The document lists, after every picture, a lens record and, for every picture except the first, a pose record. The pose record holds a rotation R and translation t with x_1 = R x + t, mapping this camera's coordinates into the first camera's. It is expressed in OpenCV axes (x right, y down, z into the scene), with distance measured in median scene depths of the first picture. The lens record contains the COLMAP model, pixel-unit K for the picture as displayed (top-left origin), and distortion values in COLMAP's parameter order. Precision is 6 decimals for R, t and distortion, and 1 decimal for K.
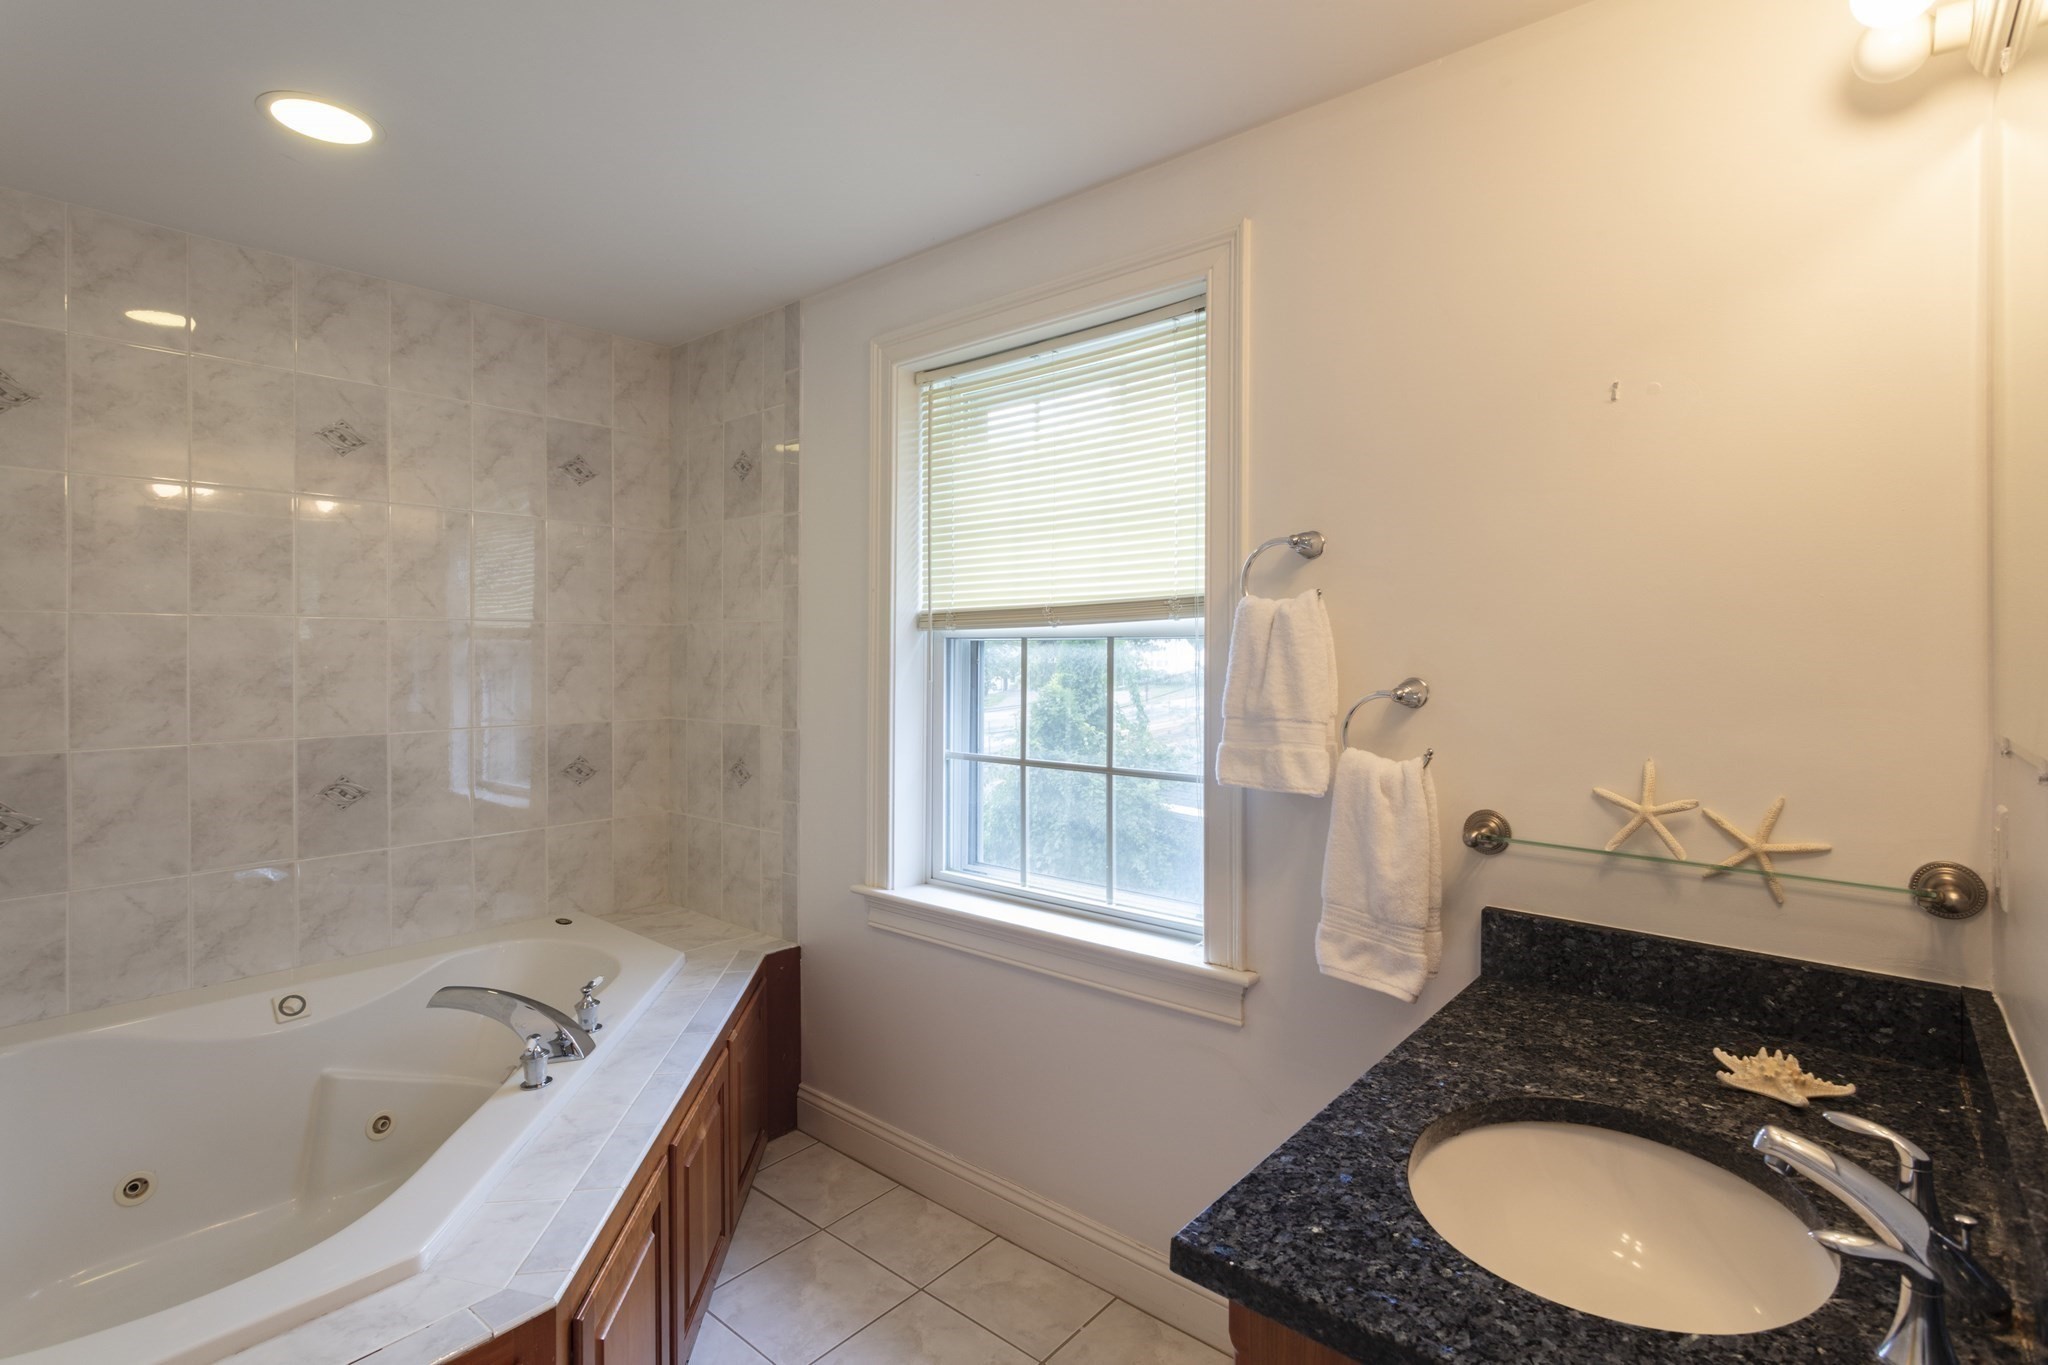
lens RADIAL K [[971.9, 0, 1016.2], [0, 971.9, 649.6], [0, 0, 1]] dist [-0.000068, 0.000926]
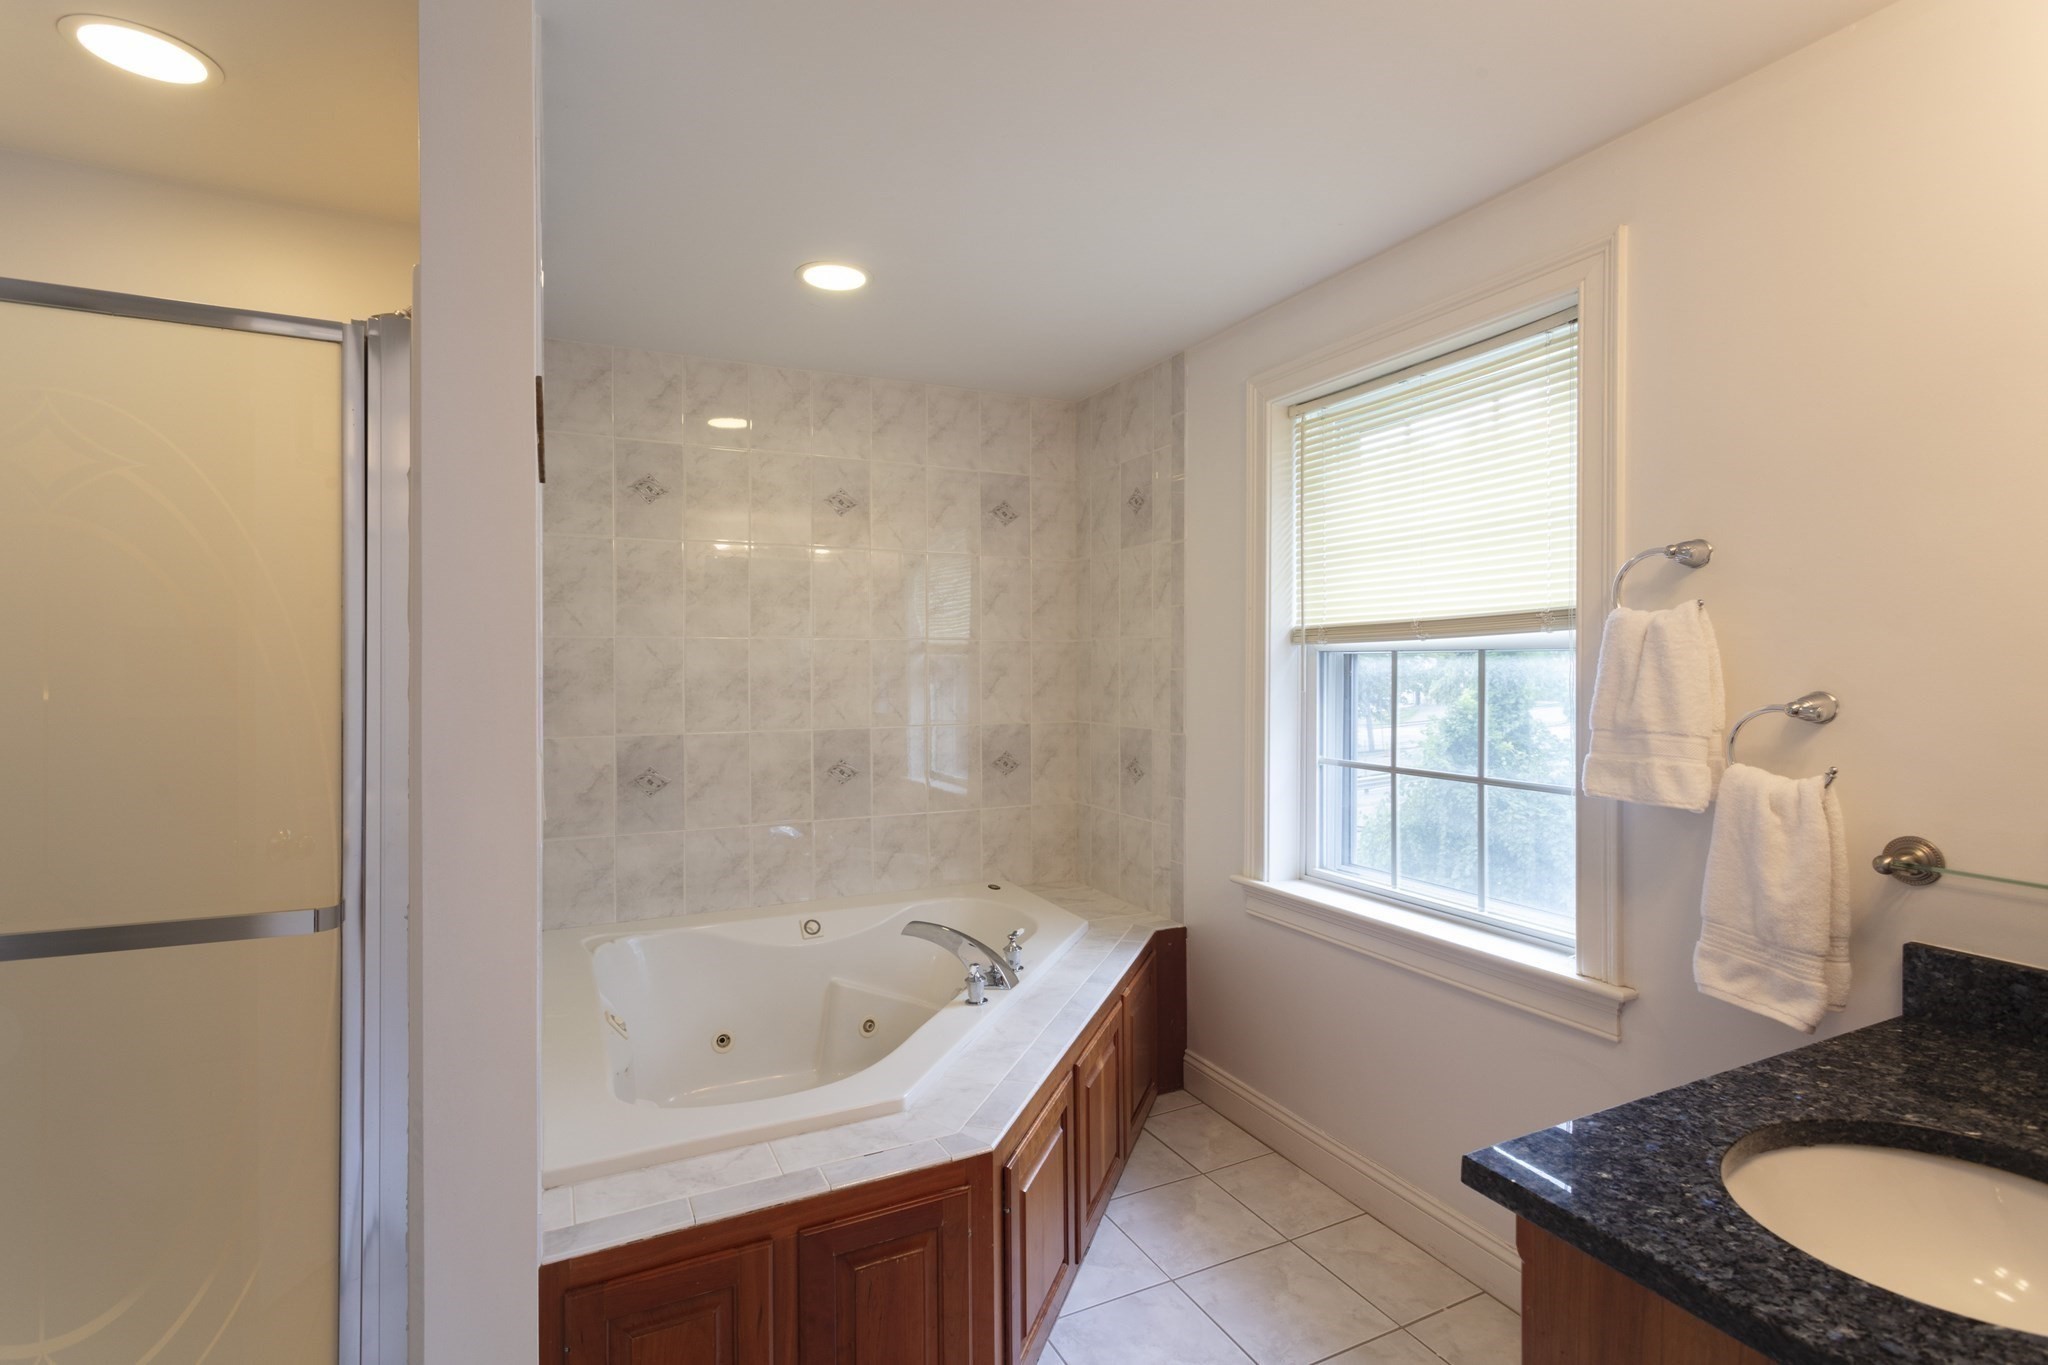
lens RADIAL K [[971.9, 0, 1016.2], [0, 971.9, 649.6], [0, 0, 1]] dist [-0.000068, 0.000926]
pose [[0.917352, -0.007009, -0.398014, 0.056675], [0.002006, 0.999914, -0.012986, -0.000766], [0.398071, 0.011114, 0.917287, -0.134077]]
